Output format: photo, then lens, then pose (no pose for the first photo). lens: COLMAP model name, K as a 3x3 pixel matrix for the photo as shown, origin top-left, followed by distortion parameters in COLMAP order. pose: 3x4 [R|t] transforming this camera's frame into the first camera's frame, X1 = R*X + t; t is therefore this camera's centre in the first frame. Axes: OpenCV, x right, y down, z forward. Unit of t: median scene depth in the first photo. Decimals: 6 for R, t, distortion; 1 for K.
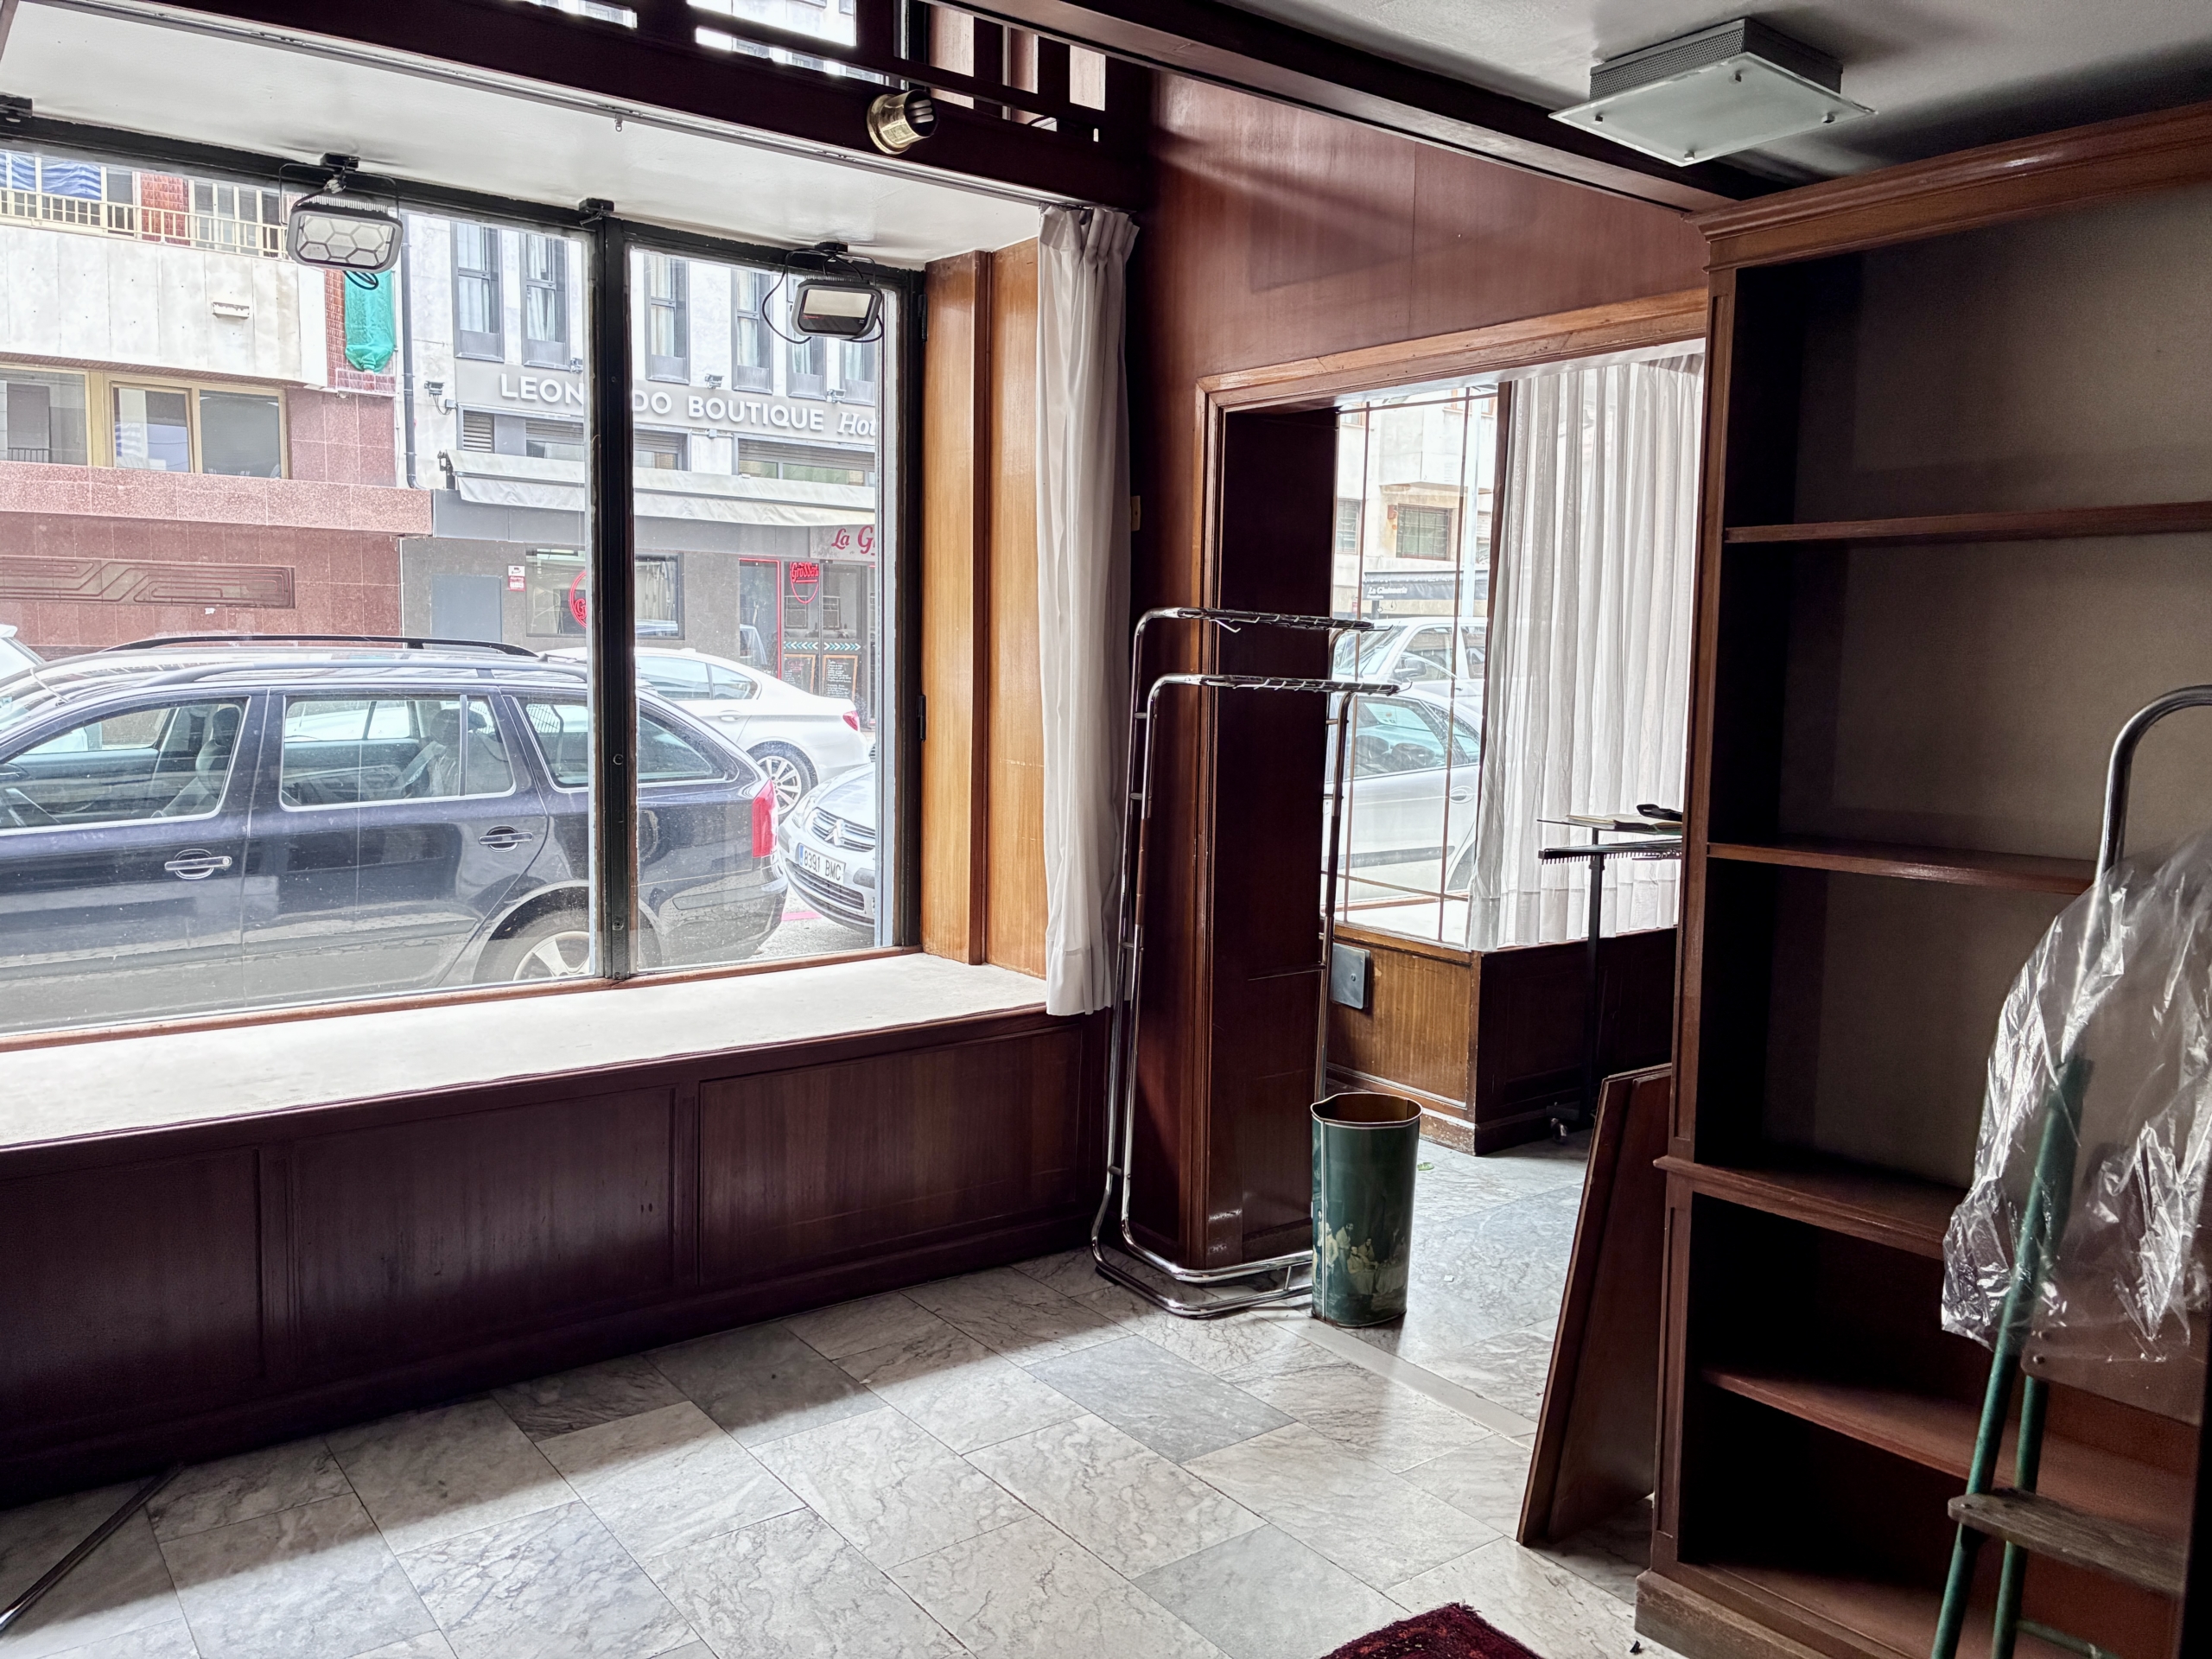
lens RADIAL K [[1661.4, 0, 1095.8], [0, 1661.4, 835.7], [0, 0, 1]] dist [0.027696, -0.050629]
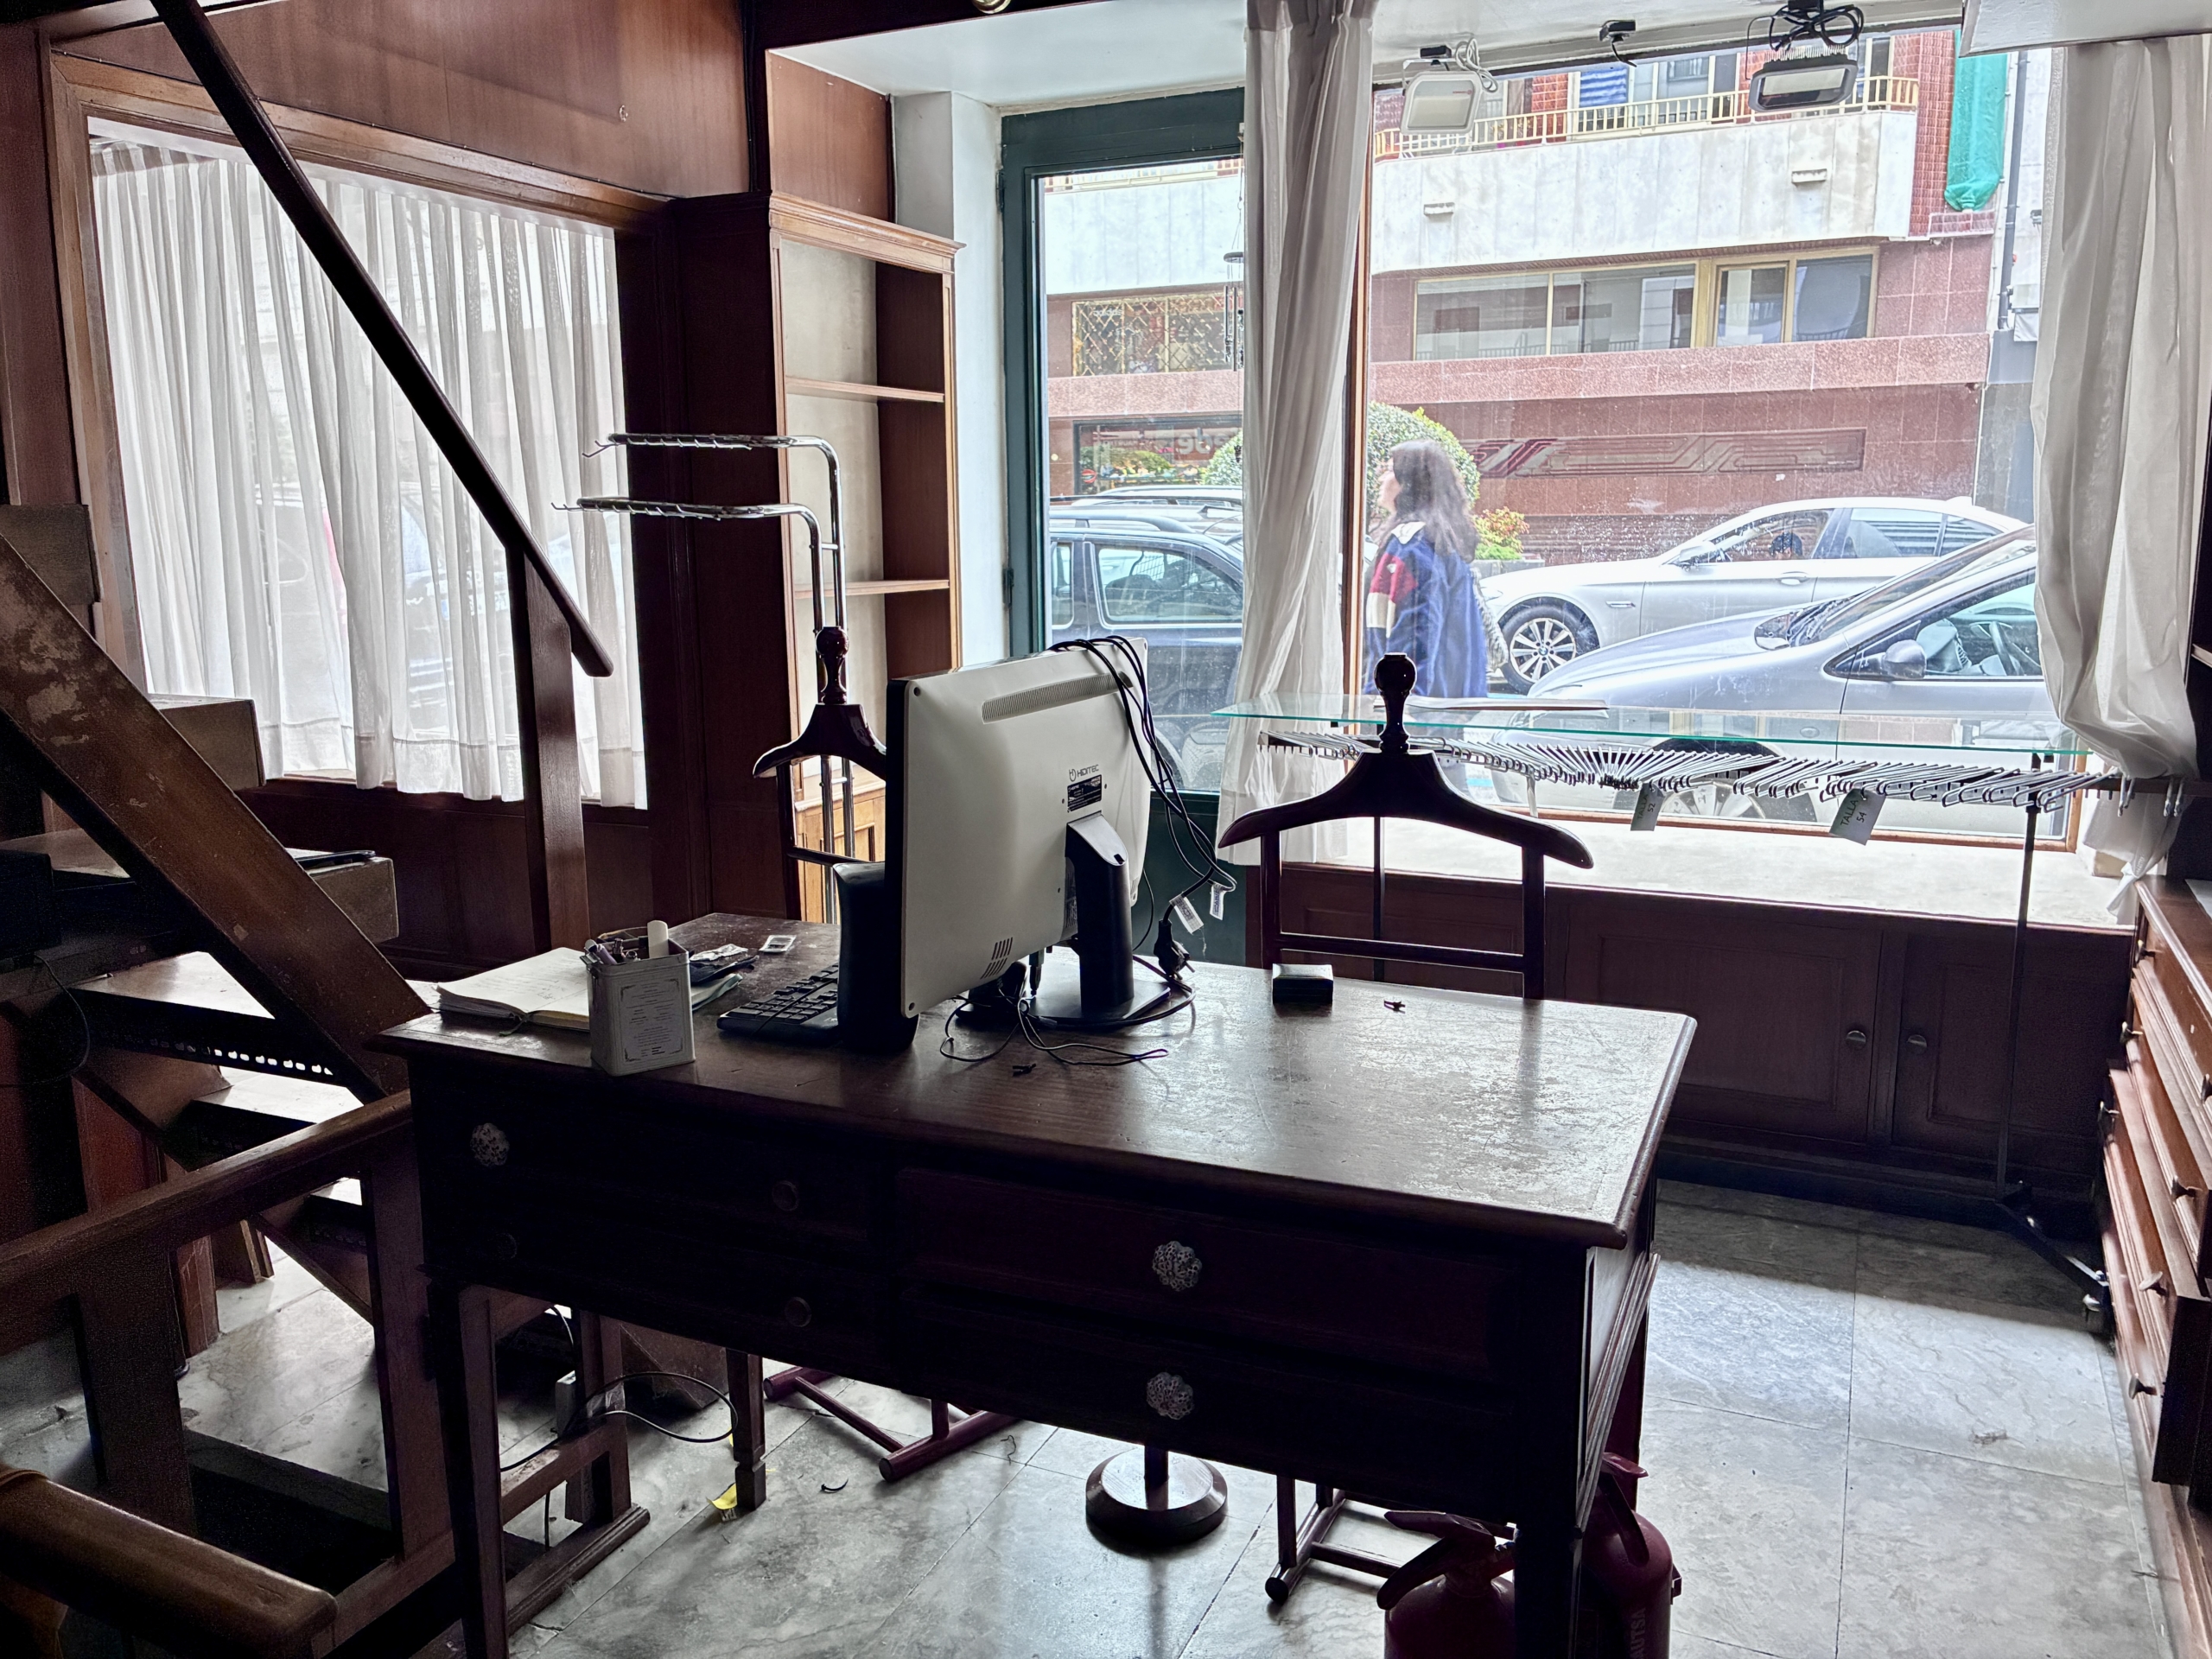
lens RADIAL K [[1661.4, 0, 1110.3], [0, 1661.4, 823.0], [0, 0, 1]] dist [0.027696, -0.050629]
pose [[0.450239, 0.139287, -0.881977, 0.235507], [-0.079723, 0.990084, 0.115662, -0.008725], [0.889342, 0.018238, 0.456879, 0.162536]]
